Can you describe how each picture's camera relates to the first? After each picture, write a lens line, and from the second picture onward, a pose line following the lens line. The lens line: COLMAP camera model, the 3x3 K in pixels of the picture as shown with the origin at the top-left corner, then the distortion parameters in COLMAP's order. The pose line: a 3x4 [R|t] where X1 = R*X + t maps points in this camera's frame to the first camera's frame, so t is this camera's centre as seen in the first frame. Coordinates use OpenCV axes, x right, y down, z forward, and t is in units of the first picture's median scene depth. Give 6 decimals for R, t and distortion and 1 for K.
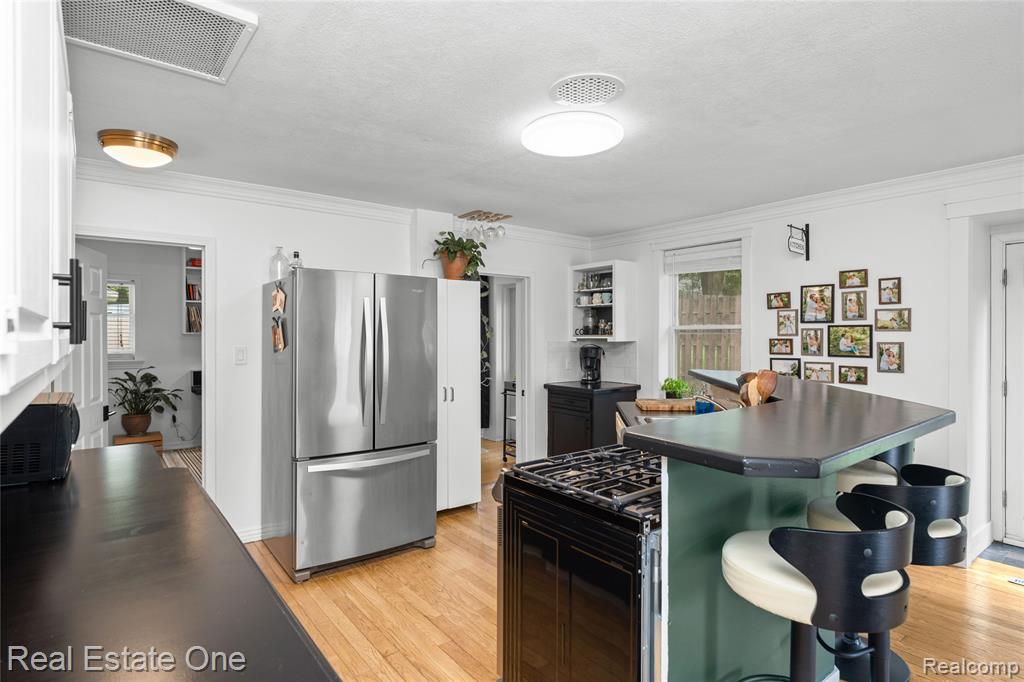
lens RADIAL K [[538.9, 0, 515.0], [0, 538.9, 336.4], [0, 0, 1]] dist [0.000649, 0.000873]
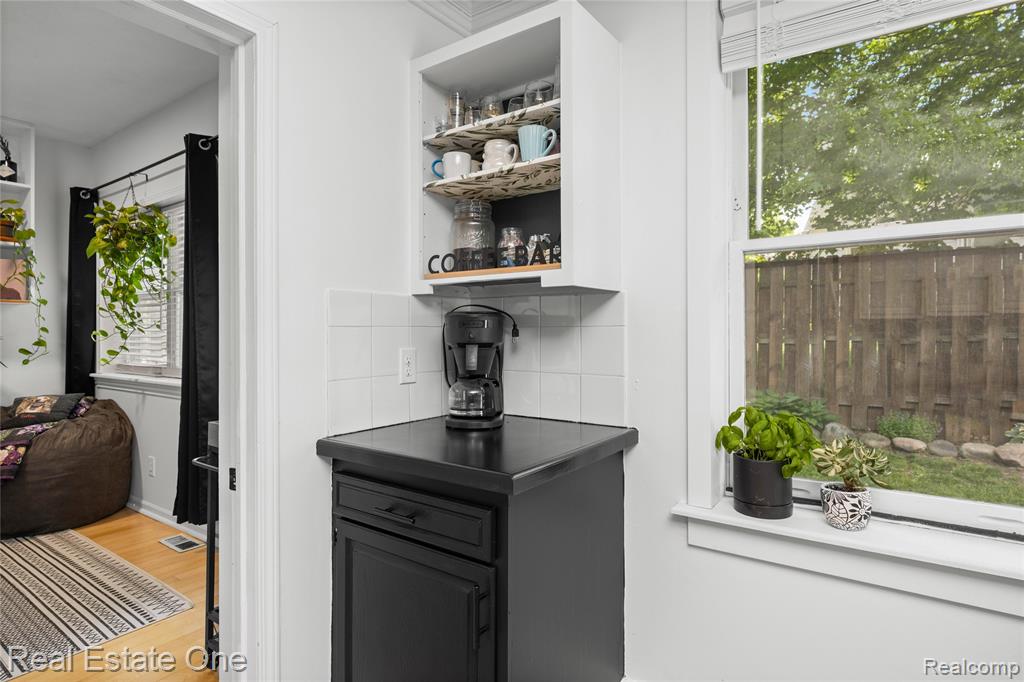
lens RADIAL K [[562.4, 0, 517.3], [0, 562.4, 326.6], [0, 0, 1]] dist [-0.000888, 0.000134]
pose [[0.962101, -0.000137, 0.272694, 0.088989], [0.002193, 0.999971, -0.007233, 0.038197], [-0.272685, 0.007556, 0.962074, 0.824851]]
